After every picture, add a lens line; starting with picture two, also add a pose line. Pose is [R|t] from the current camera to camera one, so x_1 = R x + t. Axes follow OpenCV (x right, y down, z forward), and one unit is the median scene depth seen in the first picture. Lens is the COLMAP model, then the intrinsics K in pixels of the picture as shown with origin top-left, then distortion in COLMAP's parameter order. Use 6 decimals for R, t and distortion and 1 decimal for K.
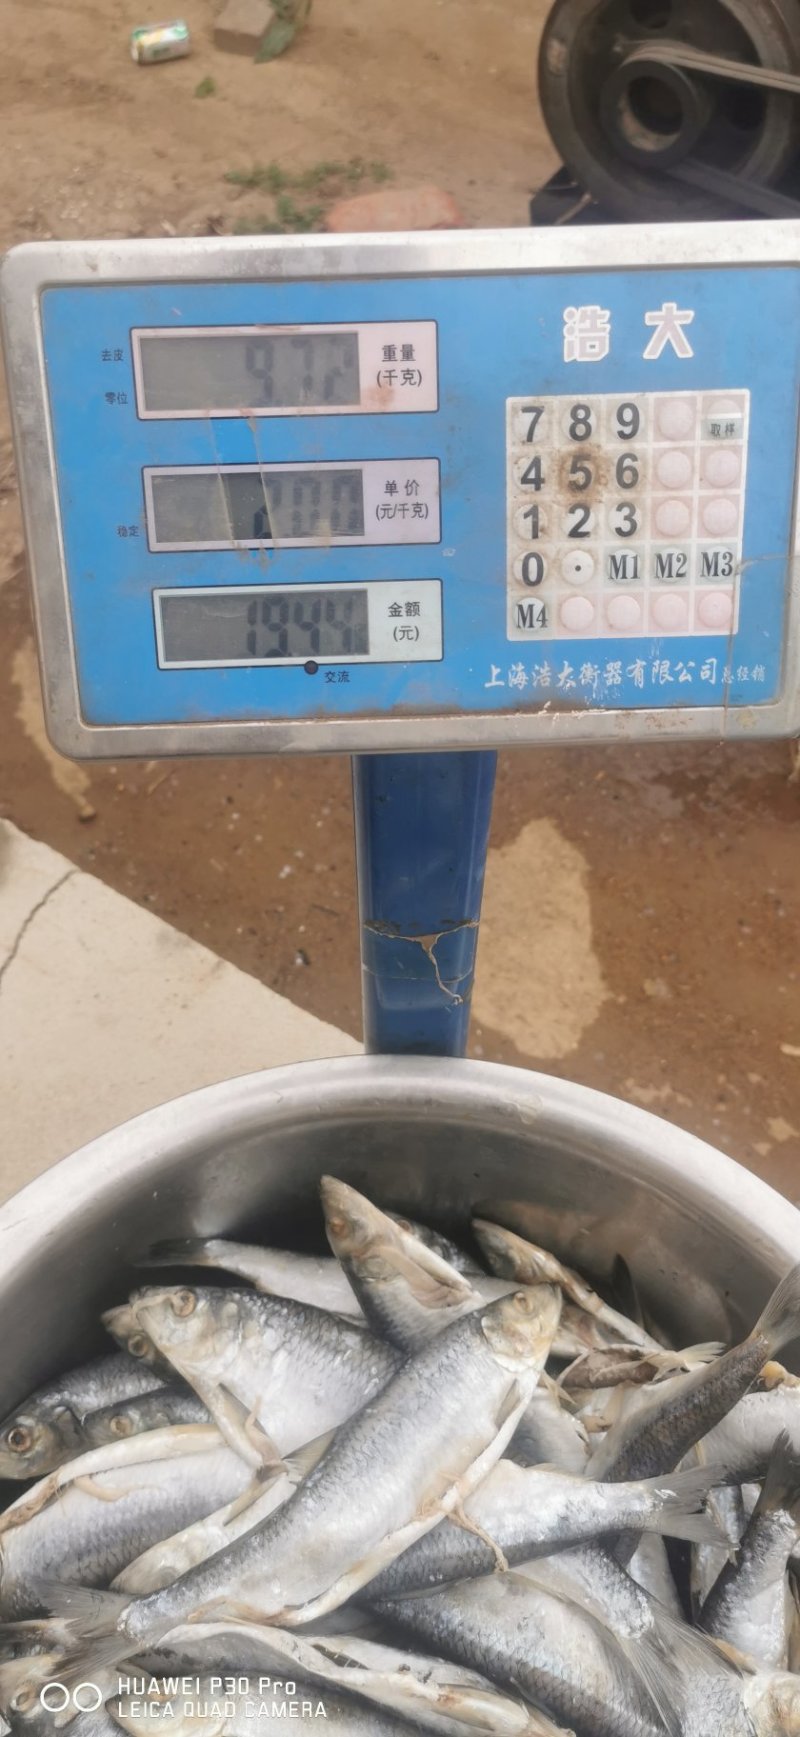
lens RADIAL K [[1236.8, 0, 400.0], [0, 1236.8, 868.5], [0, 0, 1]] dist [0.002822, -0.062162]
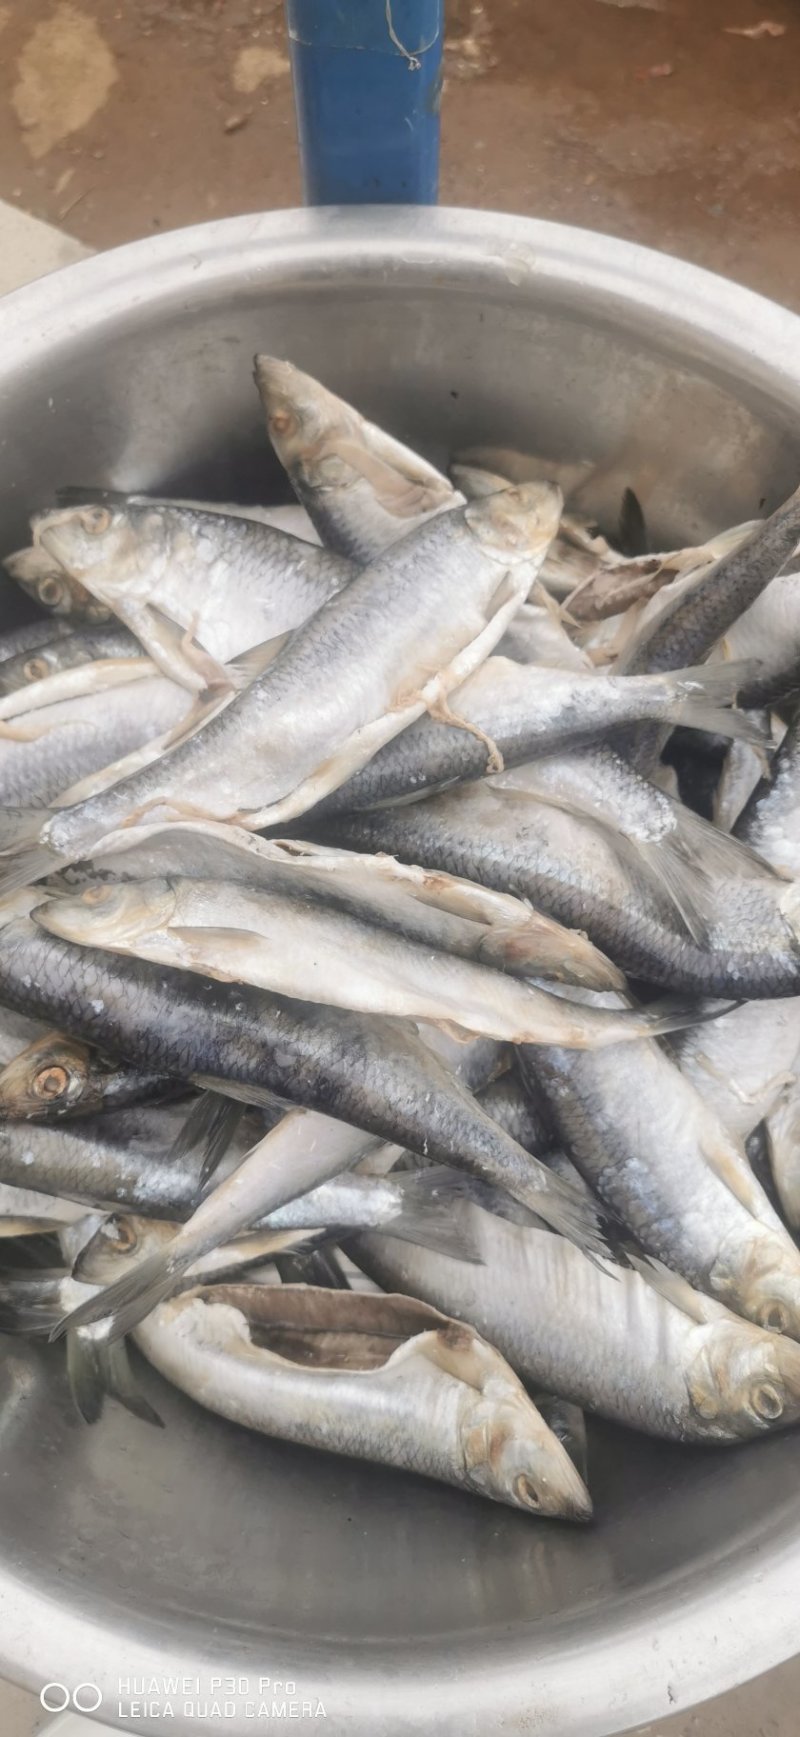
lens RADIAL K [[1236.8, 0, 400.0], [0, 1236.8, 868.5], [0, 0, 1]] dist [0.002822, -0.062162]
pose [[0.998892, -0.046451, 0.007497, 0.002967], [0.041997, 0.952037, 0.303088, 0.143991], [-0.021216, -0.302437, 0.952933, 0.067442]]
